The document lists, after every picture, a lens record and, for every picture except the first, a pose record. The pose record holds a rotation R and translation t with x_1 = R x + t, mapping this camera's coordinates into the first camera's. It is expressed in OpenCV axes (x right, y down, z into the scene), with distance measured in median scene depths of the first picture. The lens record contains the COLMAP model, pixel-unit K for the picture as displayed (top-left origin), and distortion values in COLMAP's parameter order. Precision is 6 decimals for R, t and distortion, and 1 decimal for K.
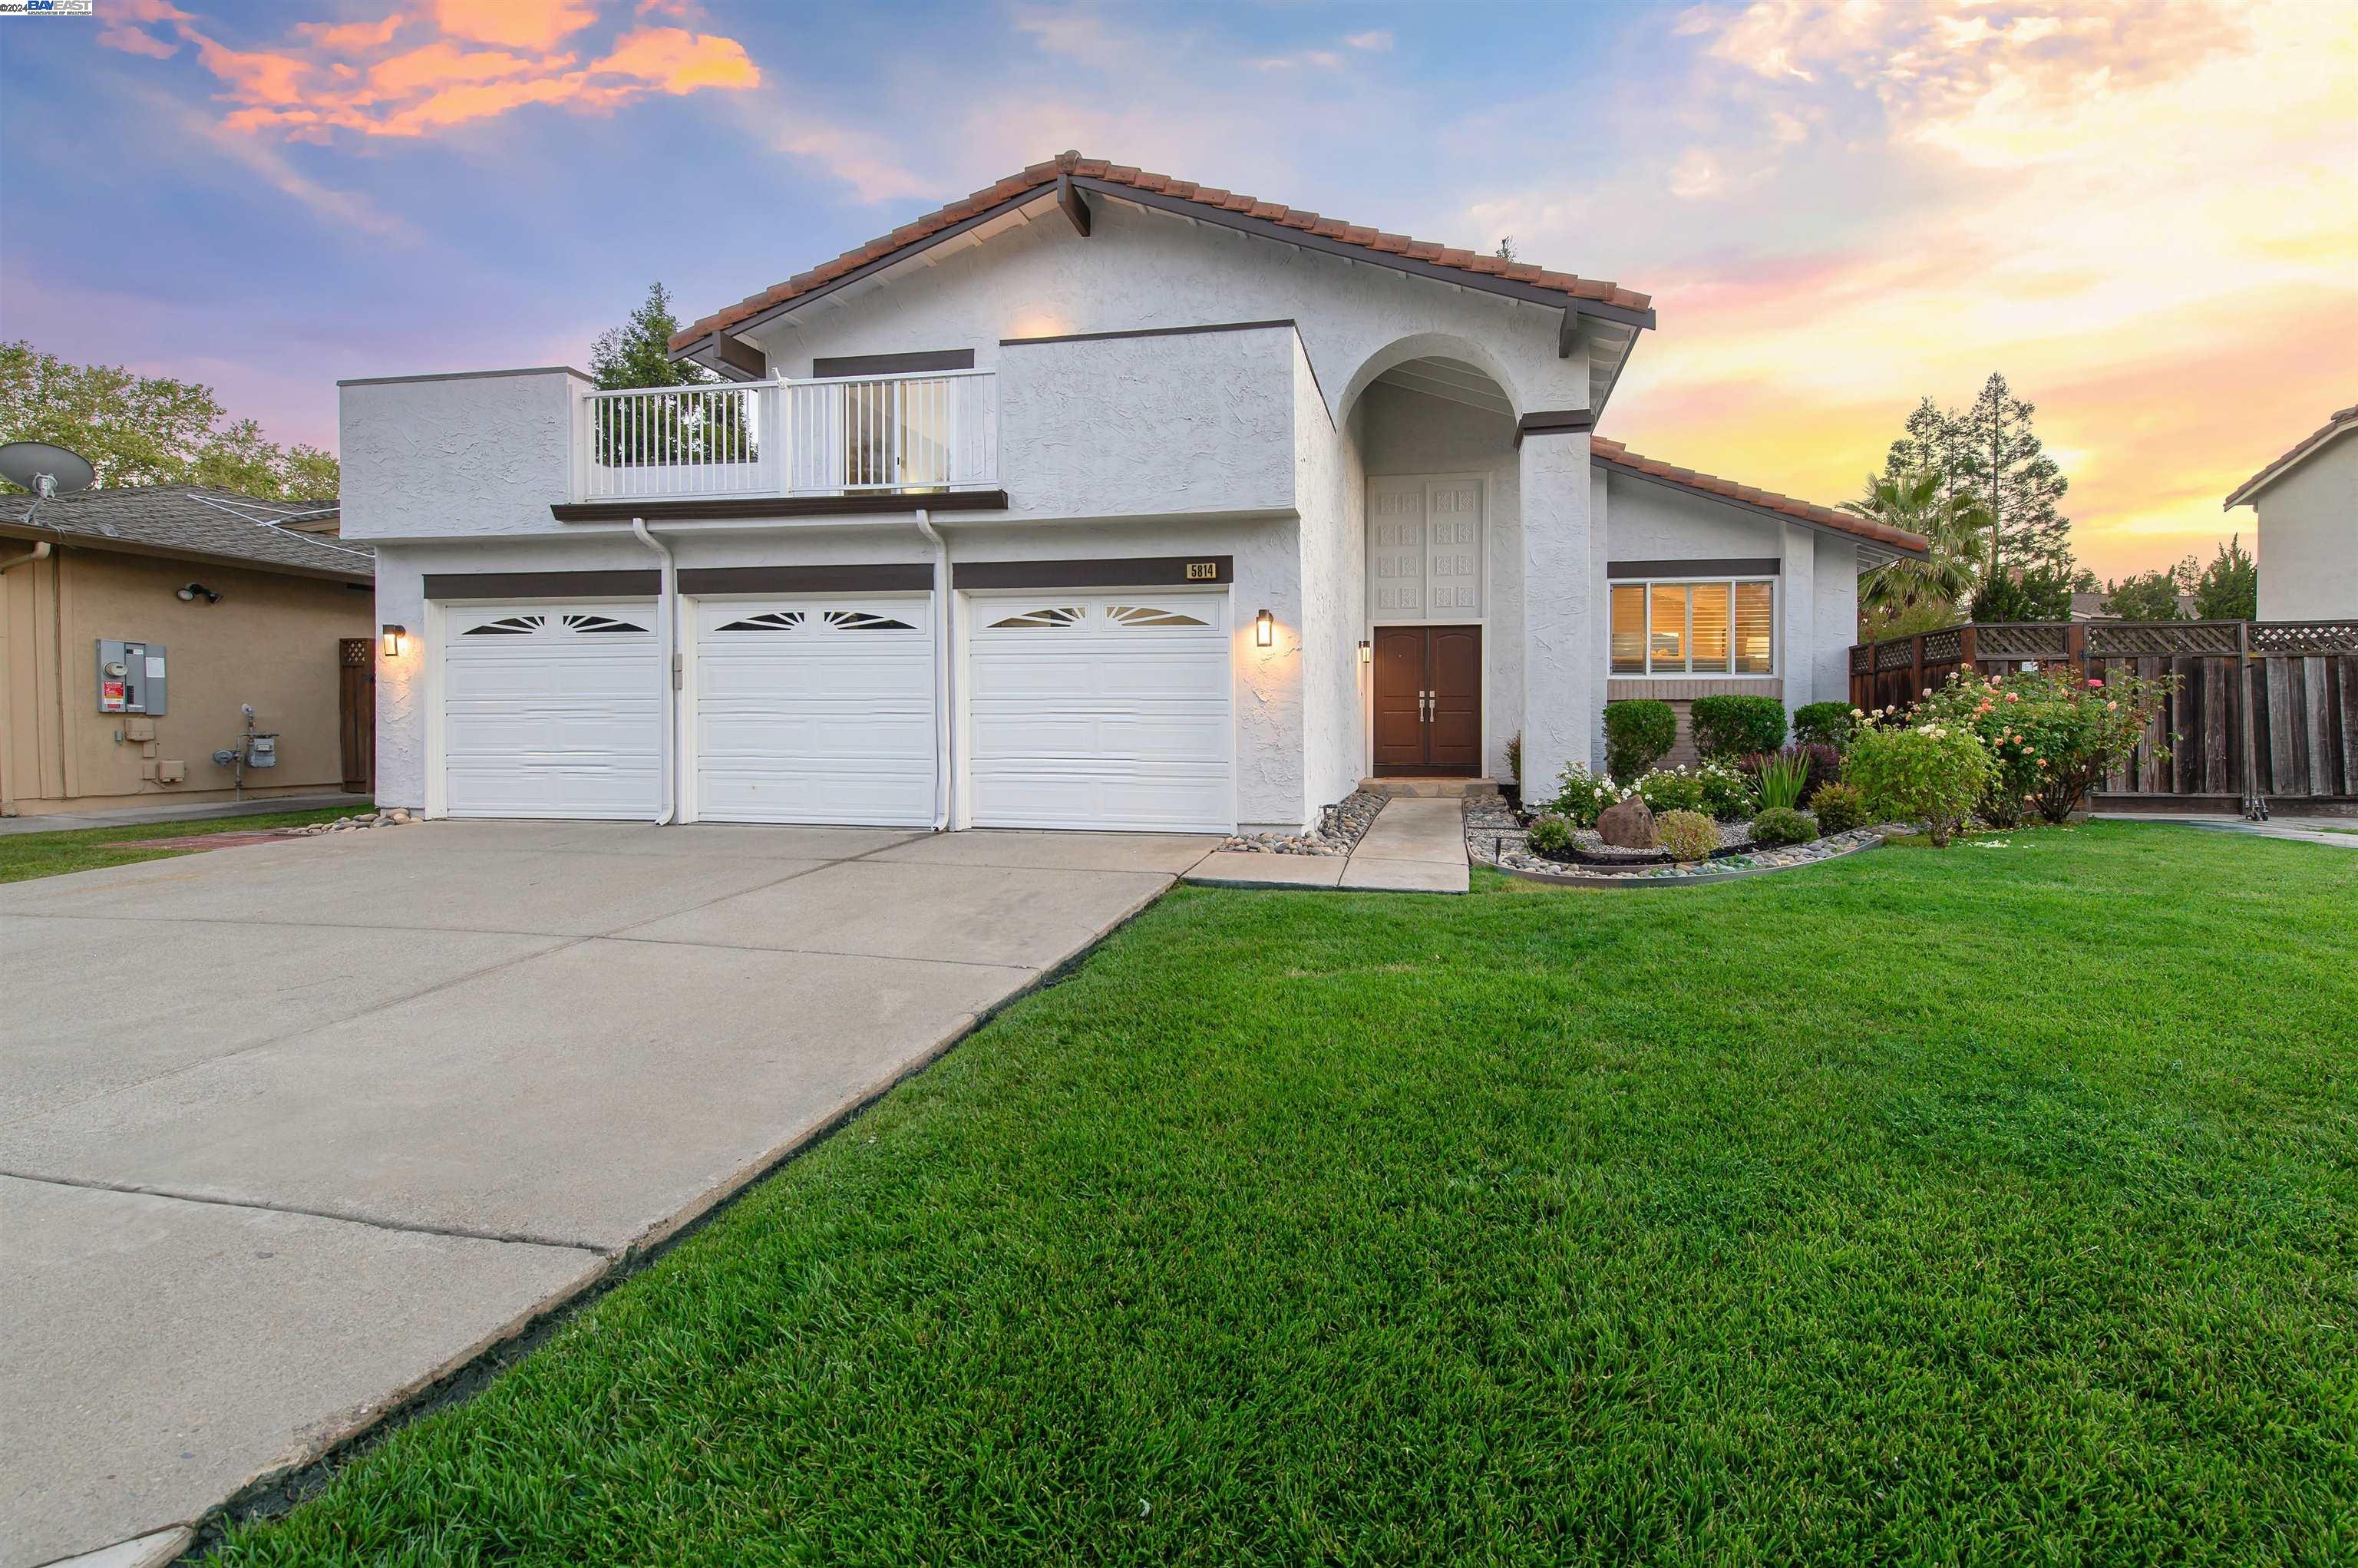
lens RADIAL K [[964.7, 0, 1271.4], [0, 964.7, 736.8], [0, 0, 1]] dist [0.014982, -0.000639]
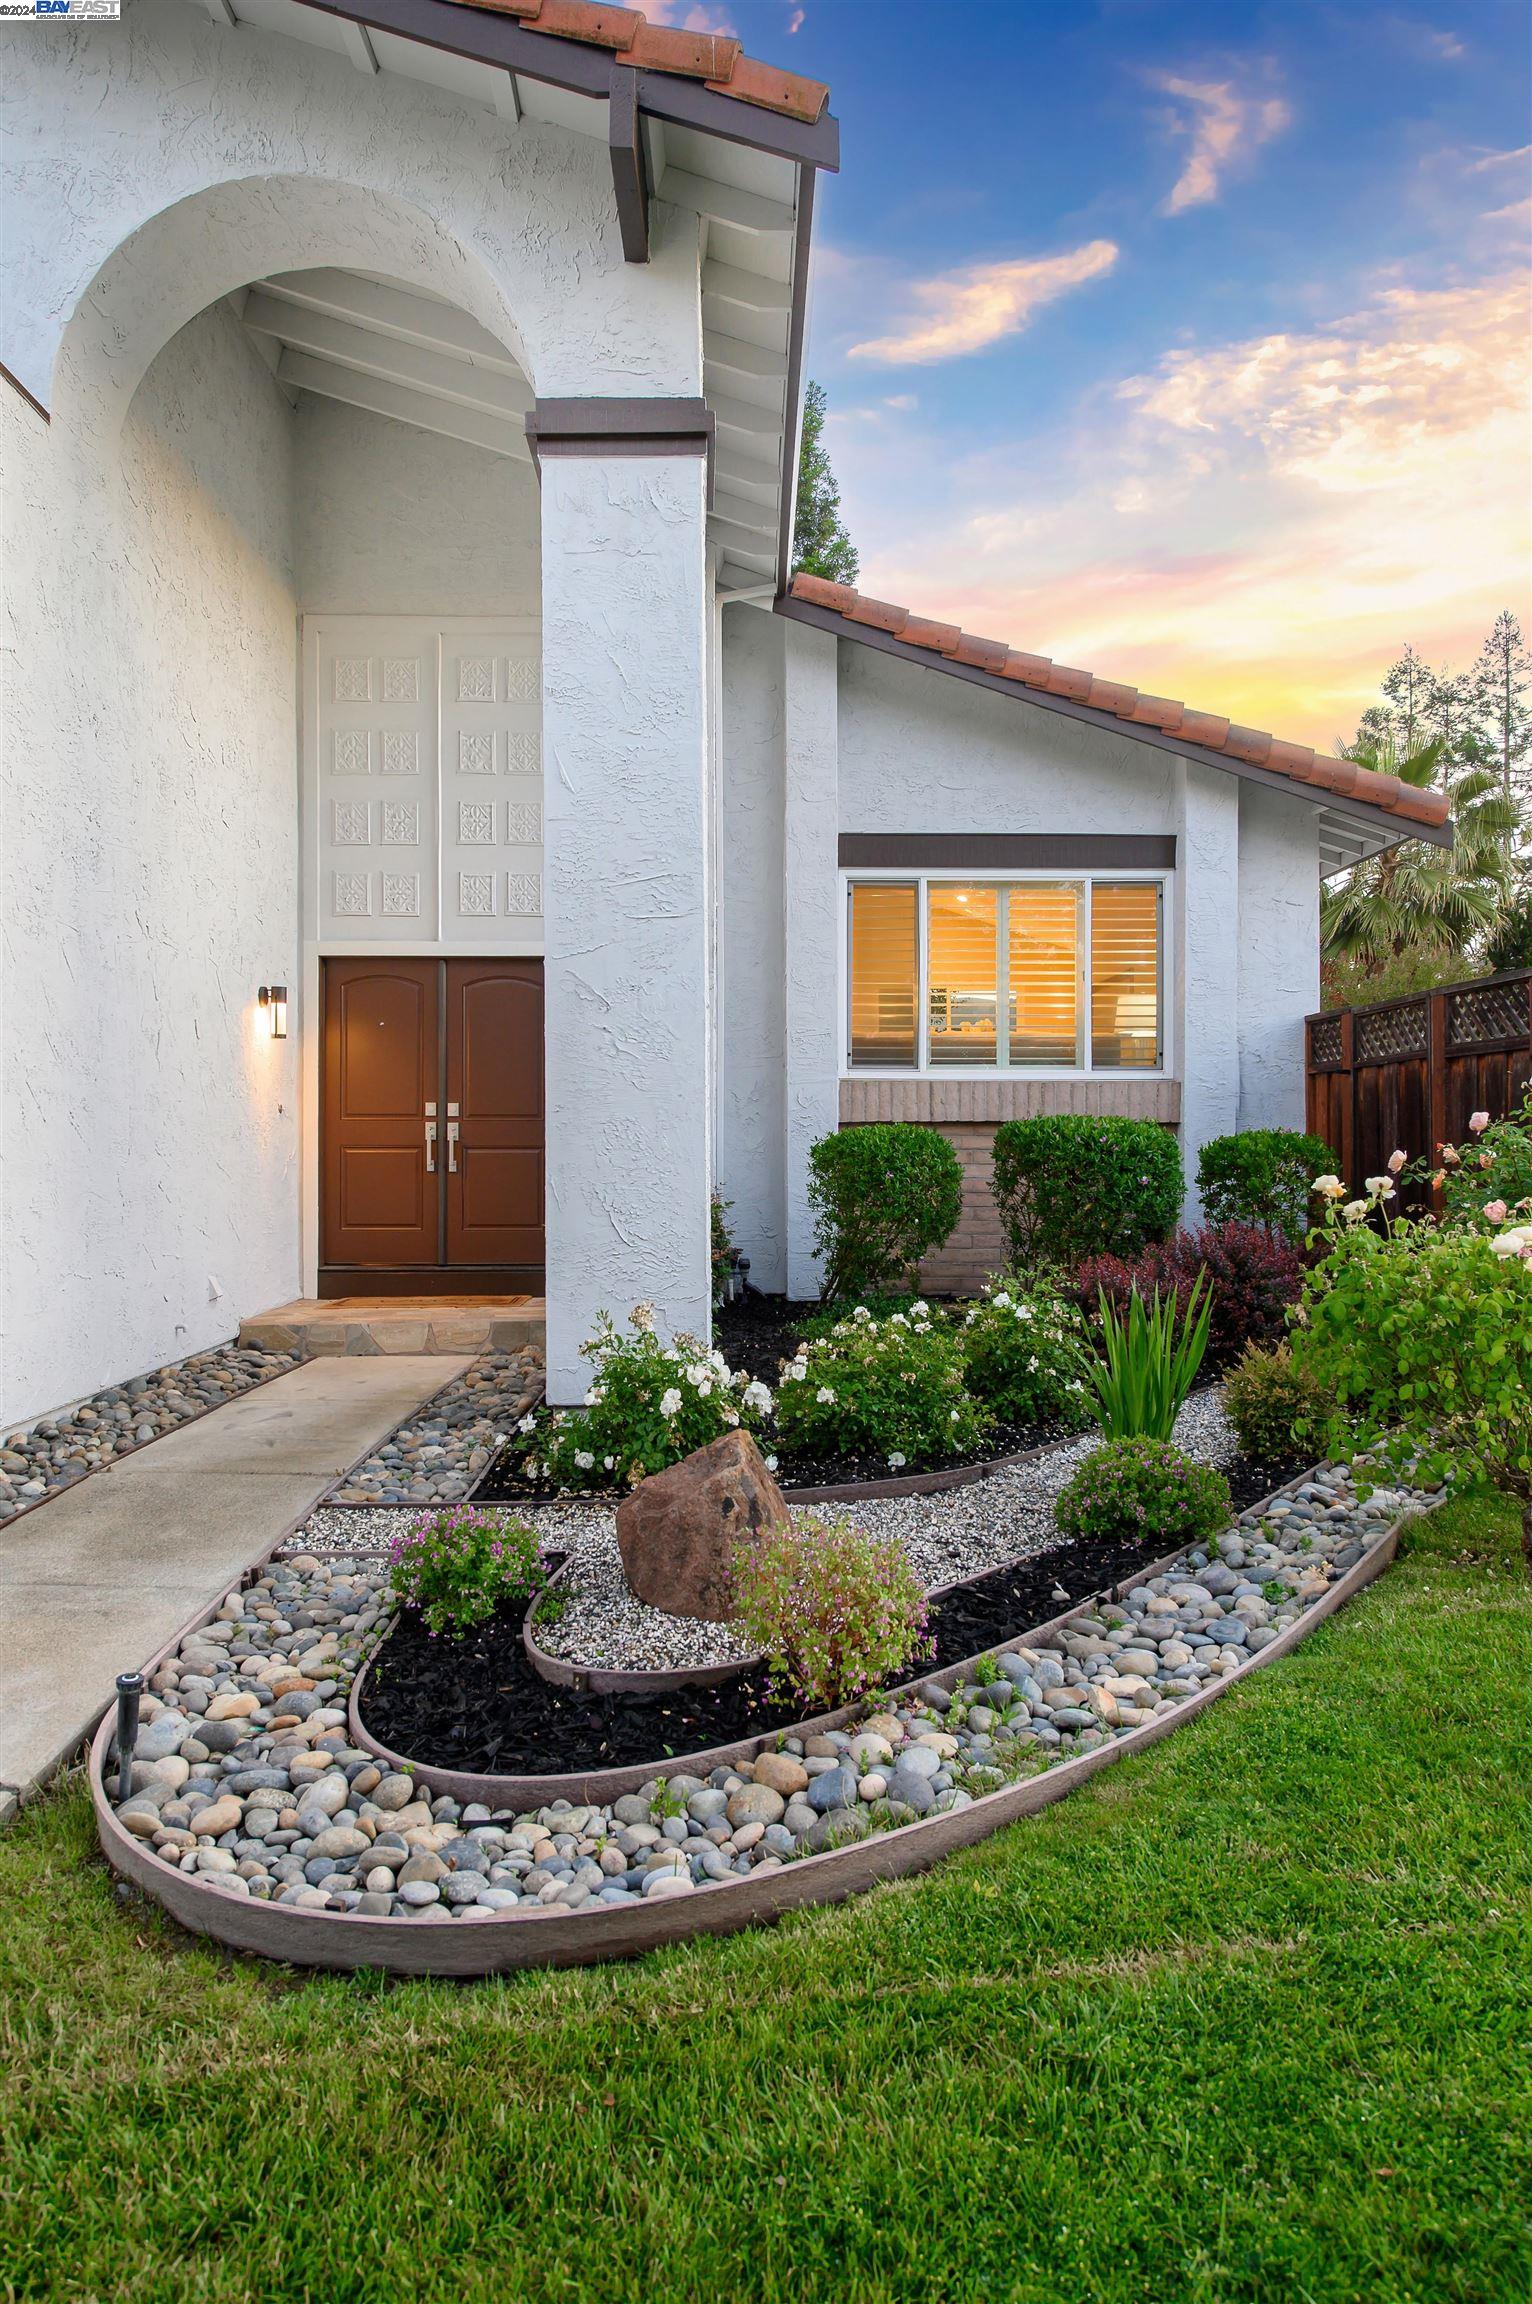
lens RADIAL K [[1512.1, 0, 724.2], [0, 1512.1, 1151.0], [0, 0, 1]] dist [0.033773, -0.001508]
pose [[0.985043, -0.002443, 0.172293, 0.214283], [0.003228, 0.999986, -0.004277, -0.027329], [-0.172280, 0.004769, 0.985036, 0.362364]]
